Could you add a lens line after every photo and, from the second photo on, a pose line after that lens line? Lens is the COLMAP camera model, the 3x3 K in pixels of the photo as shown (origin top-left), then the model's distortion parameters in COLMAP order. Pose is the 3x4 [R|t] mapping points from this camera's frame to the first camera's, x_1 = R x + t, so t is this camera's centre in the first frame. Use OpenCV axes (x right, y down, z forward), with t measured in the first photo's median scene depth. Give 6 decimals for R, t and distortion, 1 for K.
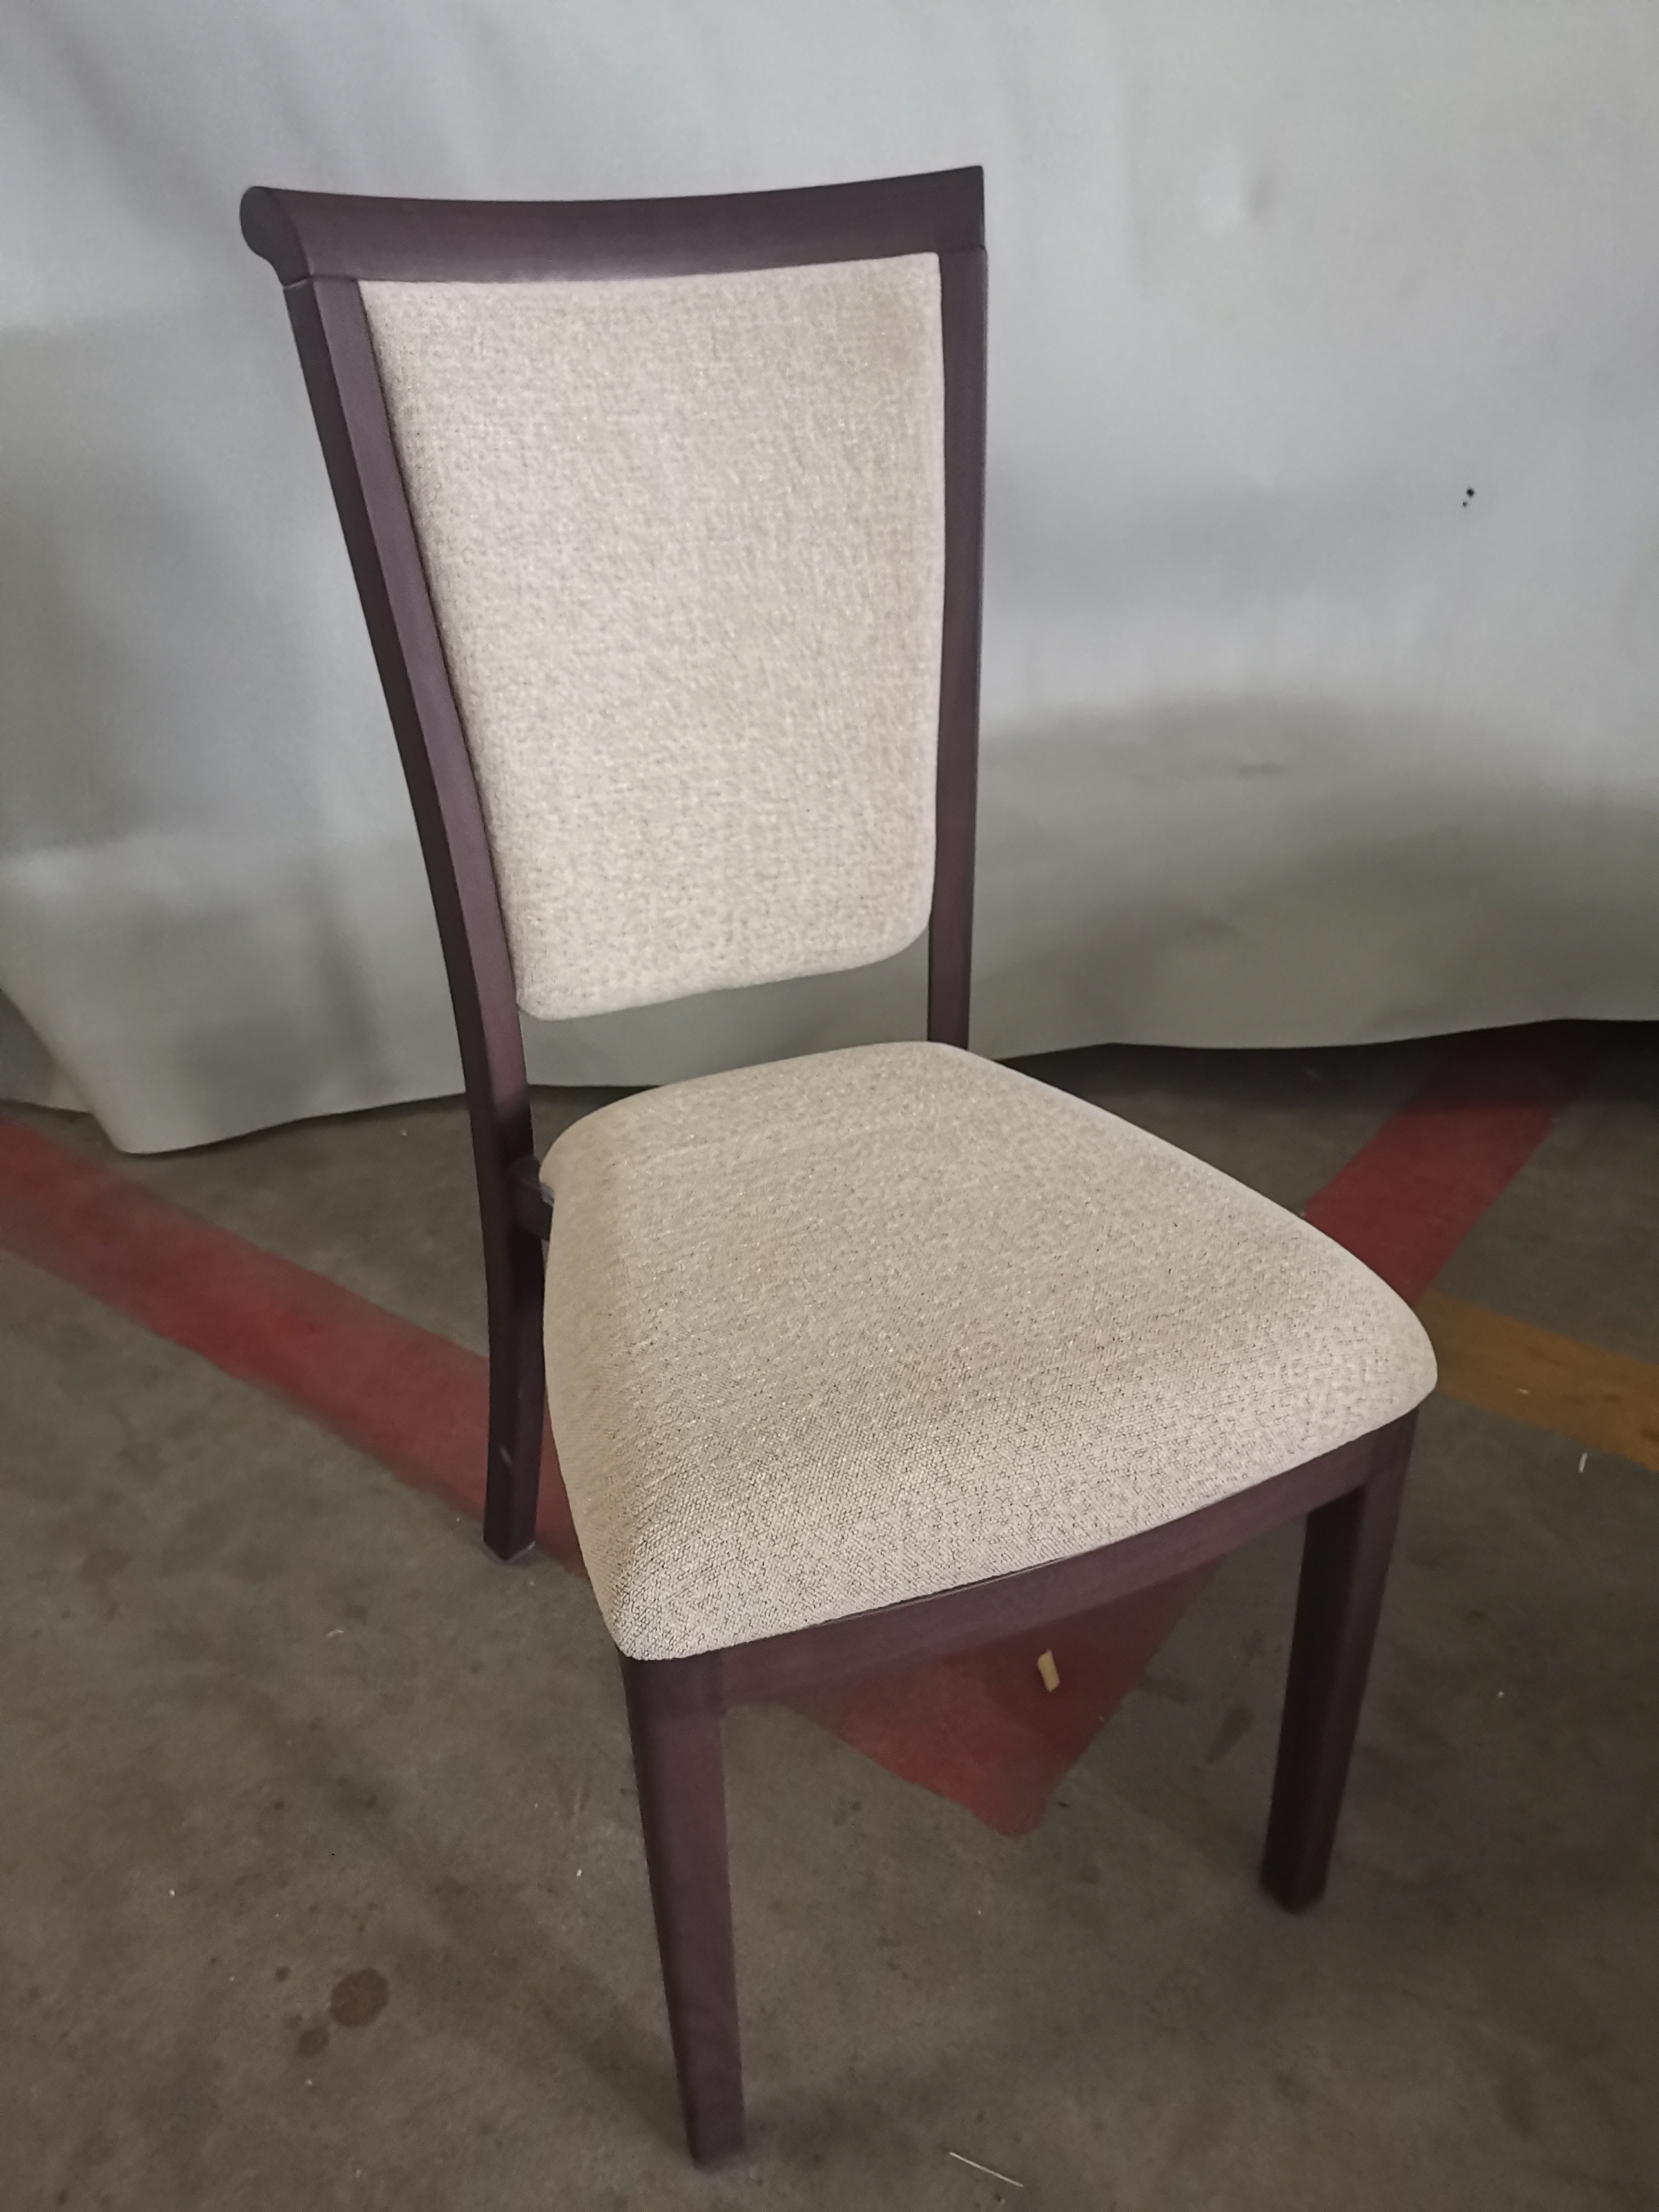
lens RADIAL K [[1739.8, 0, 844.3], [0, 1739.8, 1129.6], [0, 0, 1]] dist [0.066552, -0.099101]
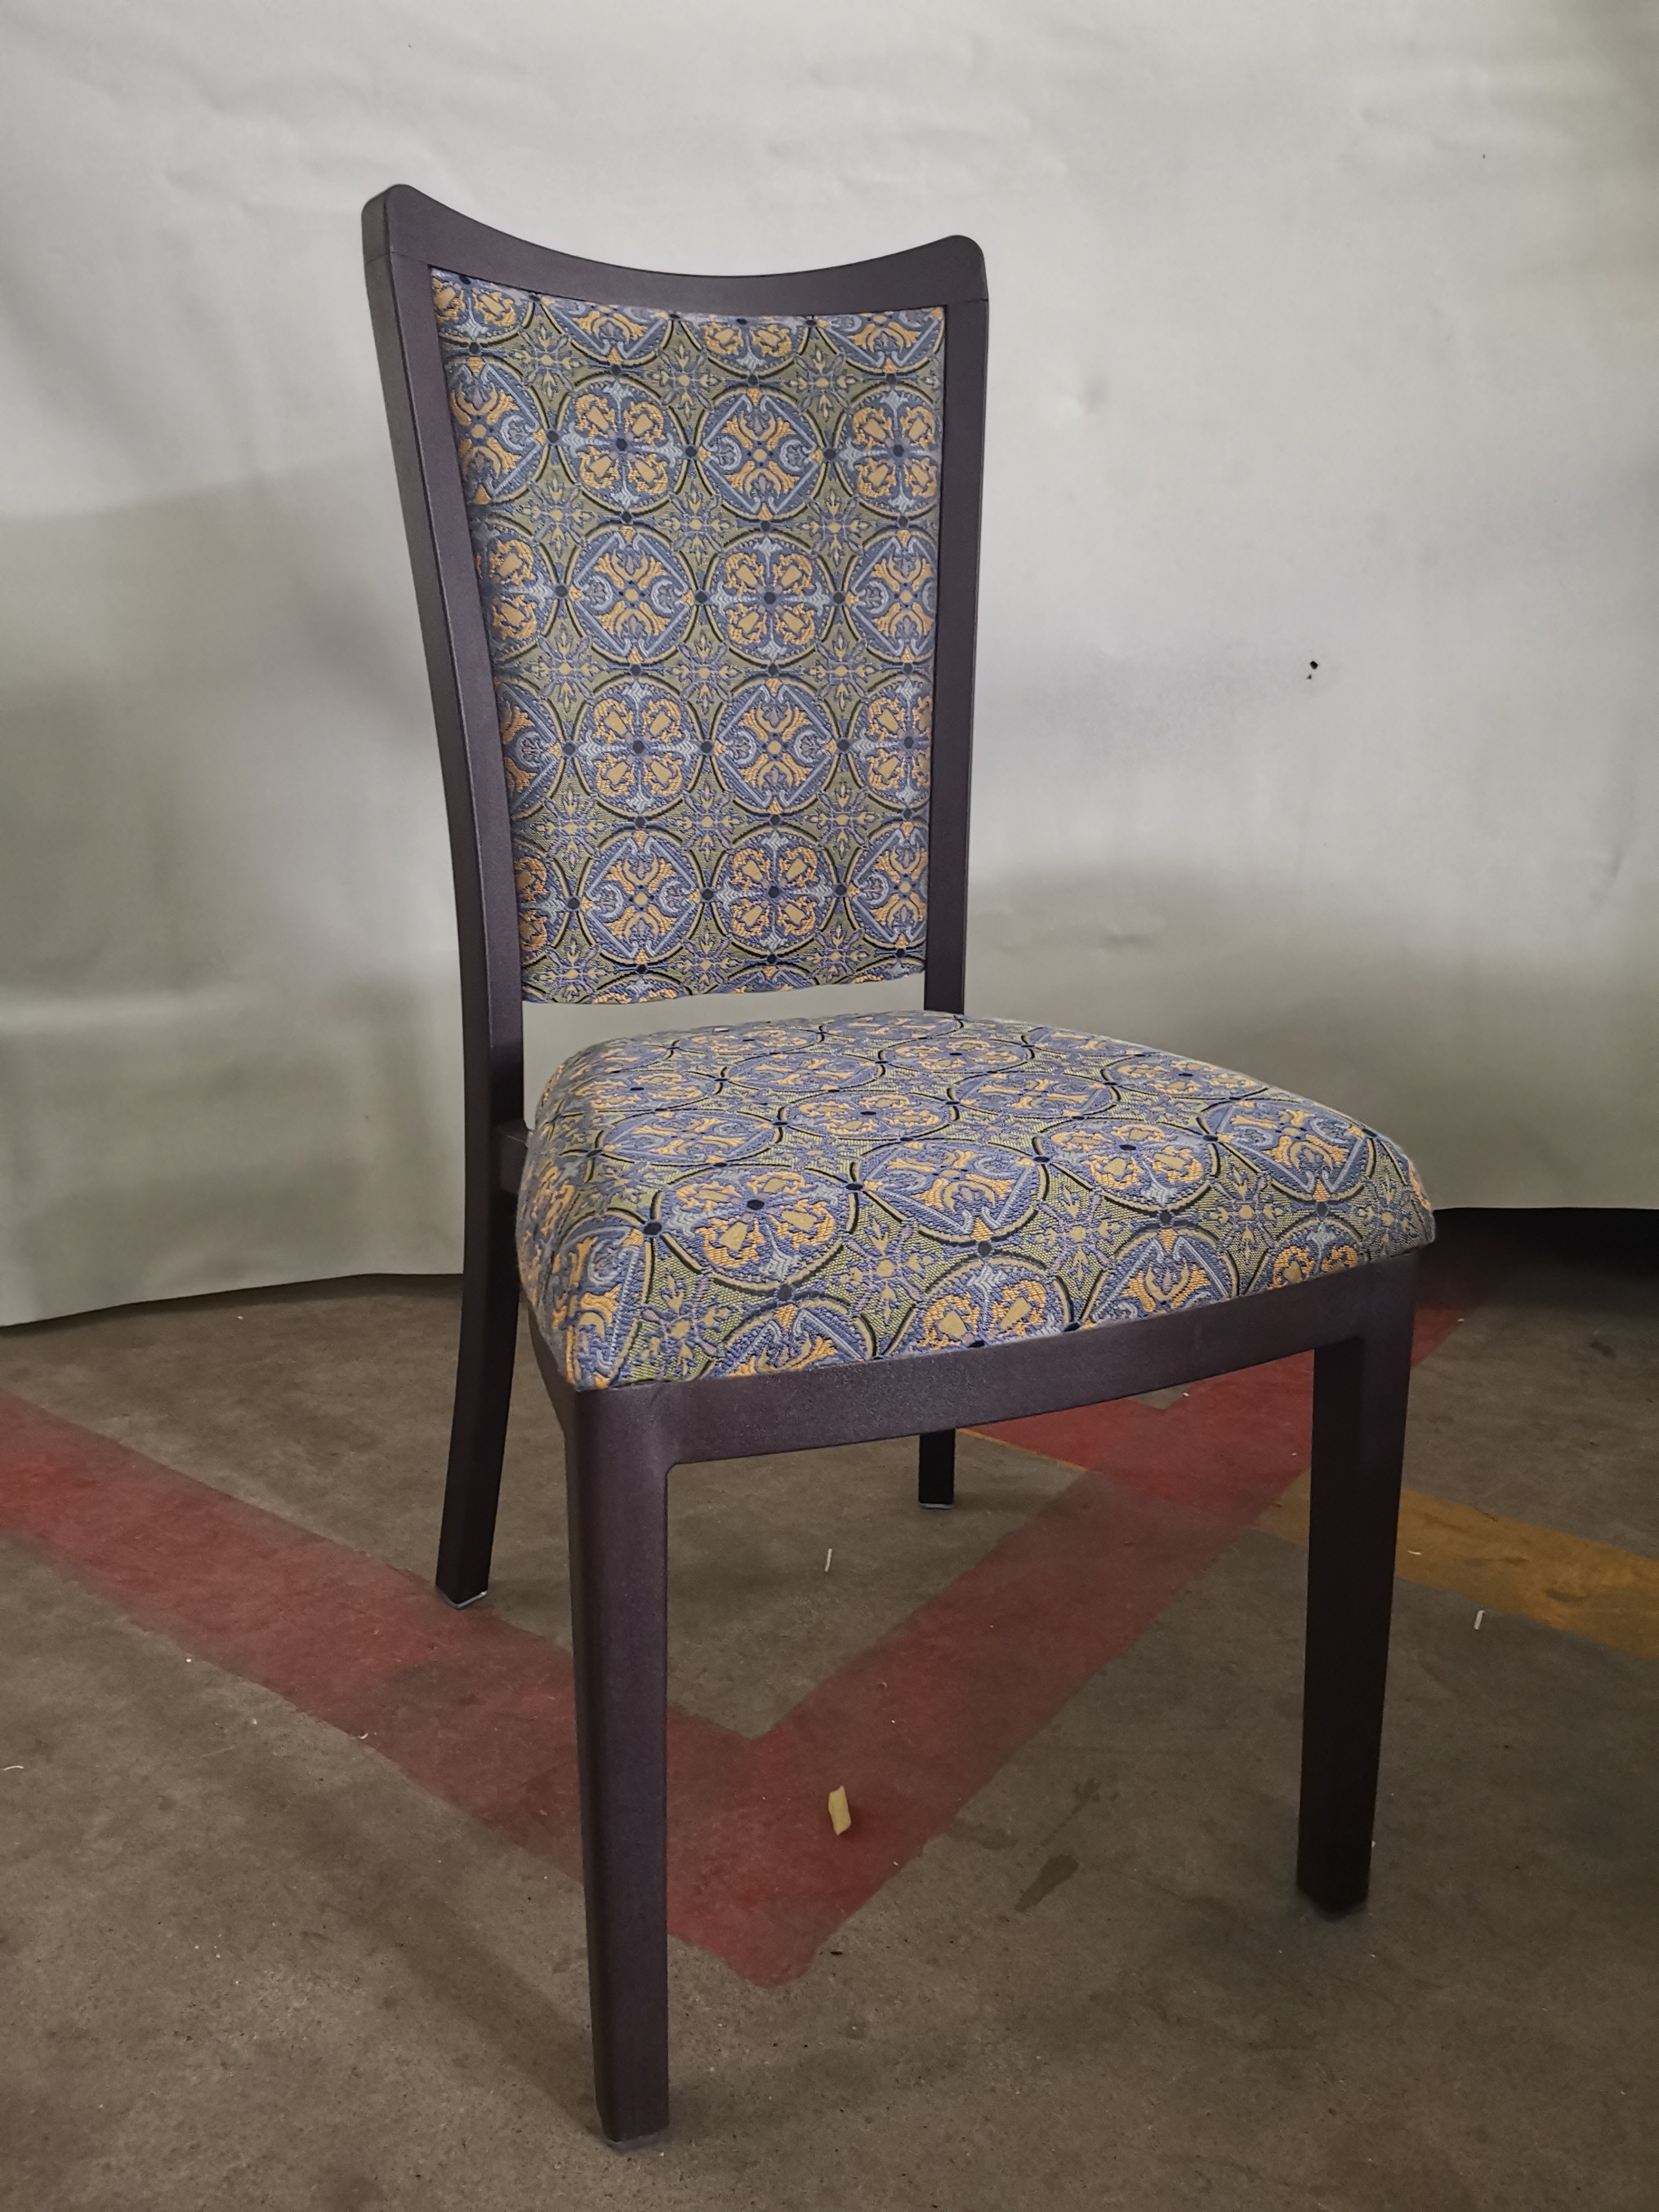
lens RADIAL K [[1739.8, 0, 845.4], [0, 1739.8, 1119.1], [0, 0, 1]] dist [0.066552, -0.099101]
pose [[0.999889, 0.014116, -0.004664, 0.124574], [-0.014832, 0.968633, -0.248052, 0.205275], [0.001016, 0.248093, 0.968736, 0.103004]]
